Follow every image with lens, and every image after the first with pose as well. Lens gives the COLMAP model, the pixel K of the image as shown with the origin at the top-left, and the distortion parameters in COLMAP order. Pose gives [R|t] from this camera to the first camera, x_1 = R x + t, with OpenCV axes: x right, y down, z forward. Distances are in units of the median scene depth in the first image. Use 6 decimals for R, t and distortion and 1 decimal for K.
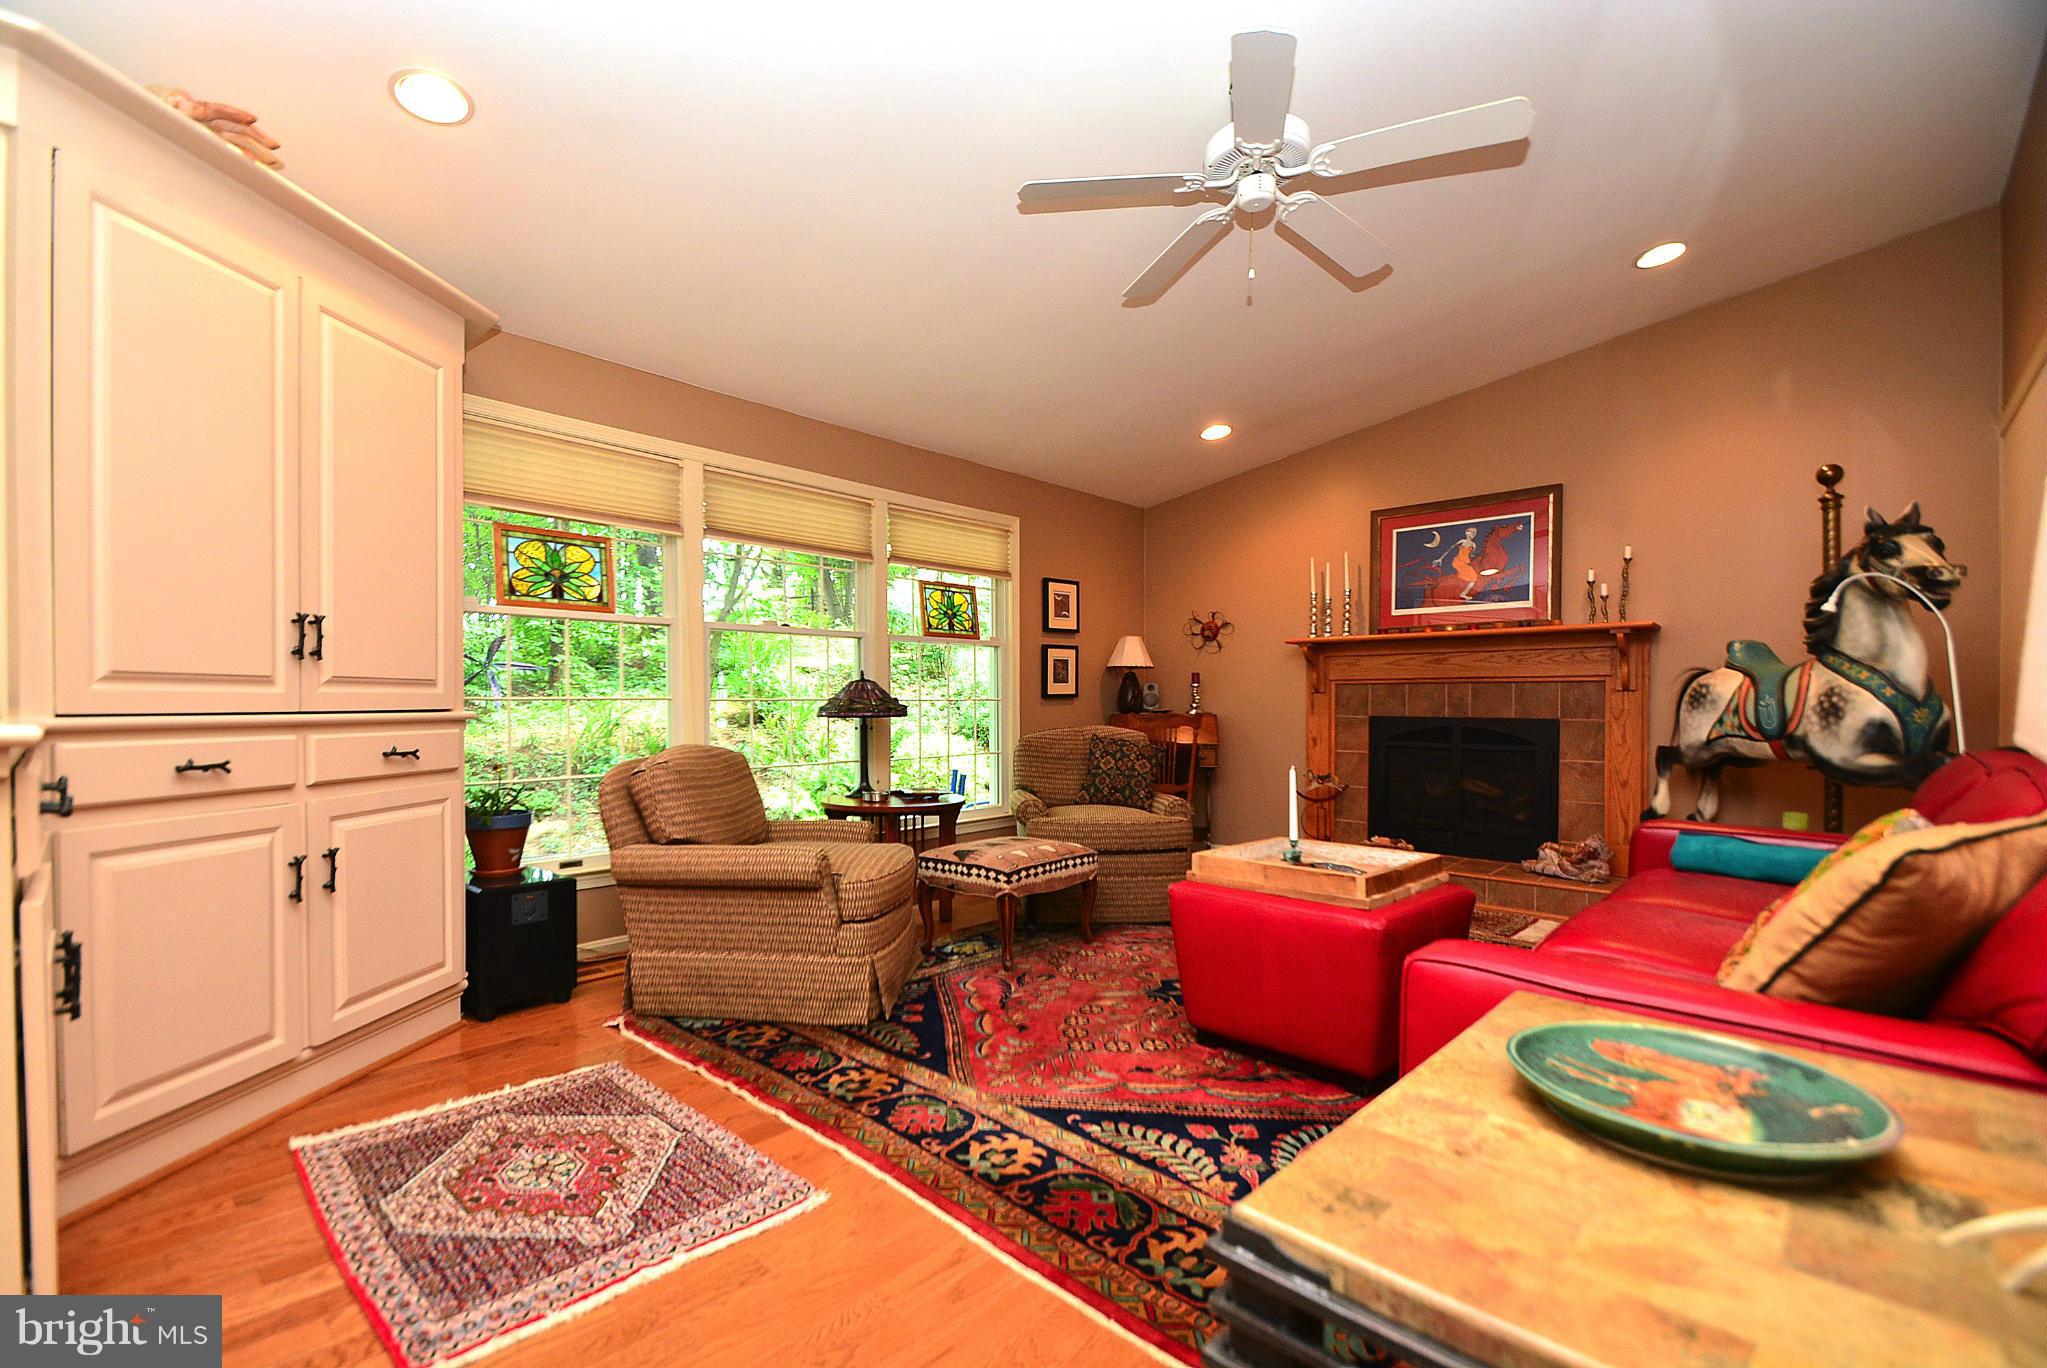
lens RADIAL K [[898.2, 0, 1028.0], [0, 898.2, 699.9], [0, 0, 1]] dist [0.001321, -0.000024]
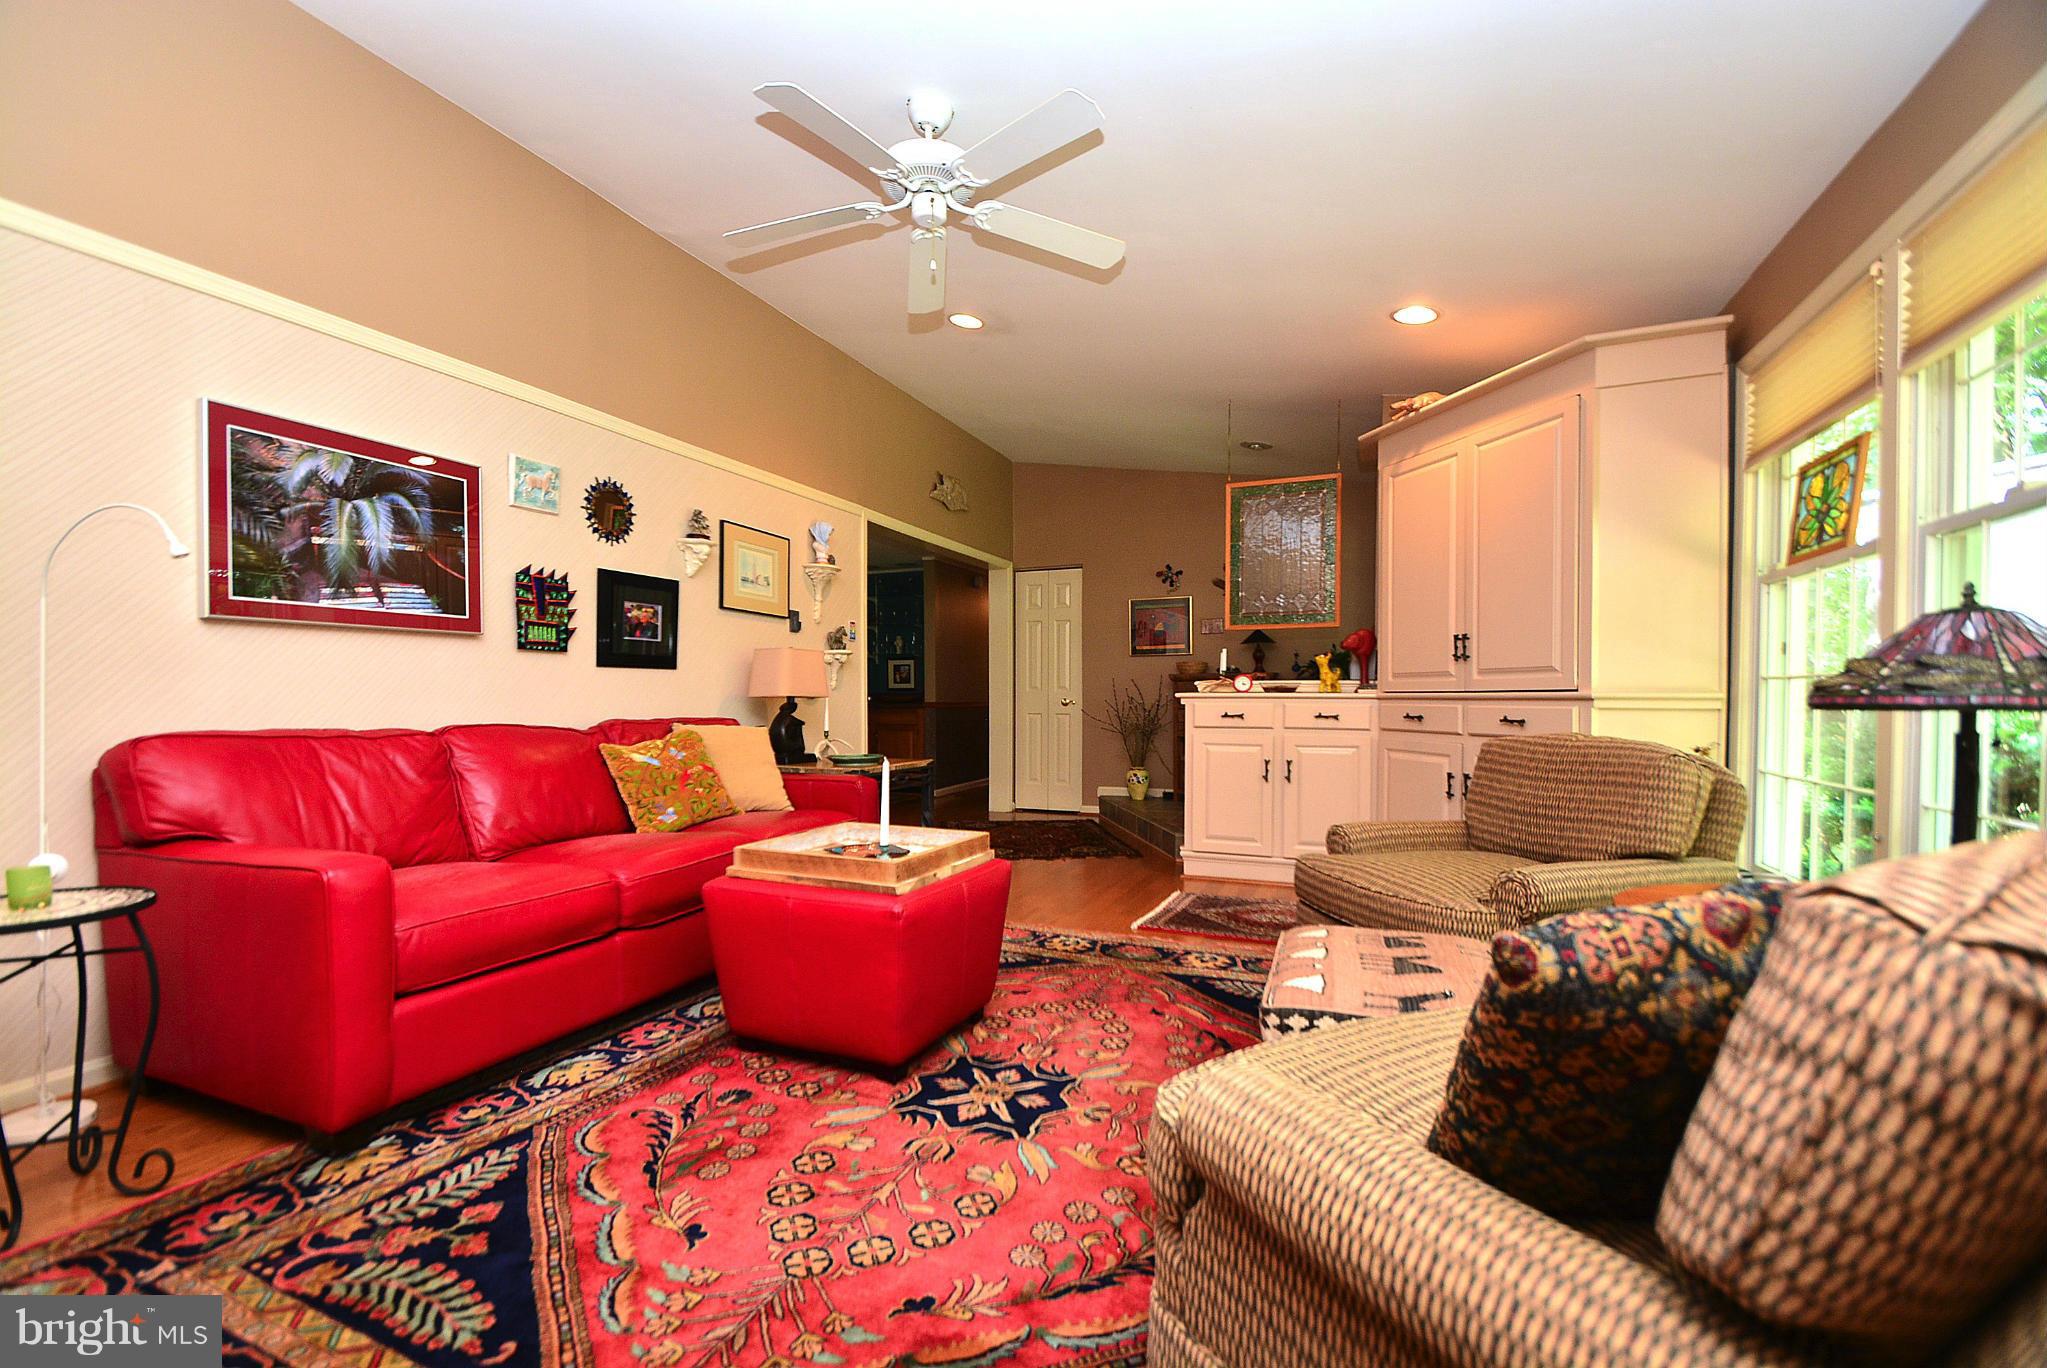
lens RADIAL K [[898.2, 0, 1019.2], [0, 898.2, 698.0], [0, 0, 1]] dist [0.001321, -0.000024]
pose [[-0.935421, -0.000158, -0.353536, 0.571449], [0.000099, 1.000000, -0.000707, 0.027537], [0.353536, -0.000696, -0.935421, 2.226021]]
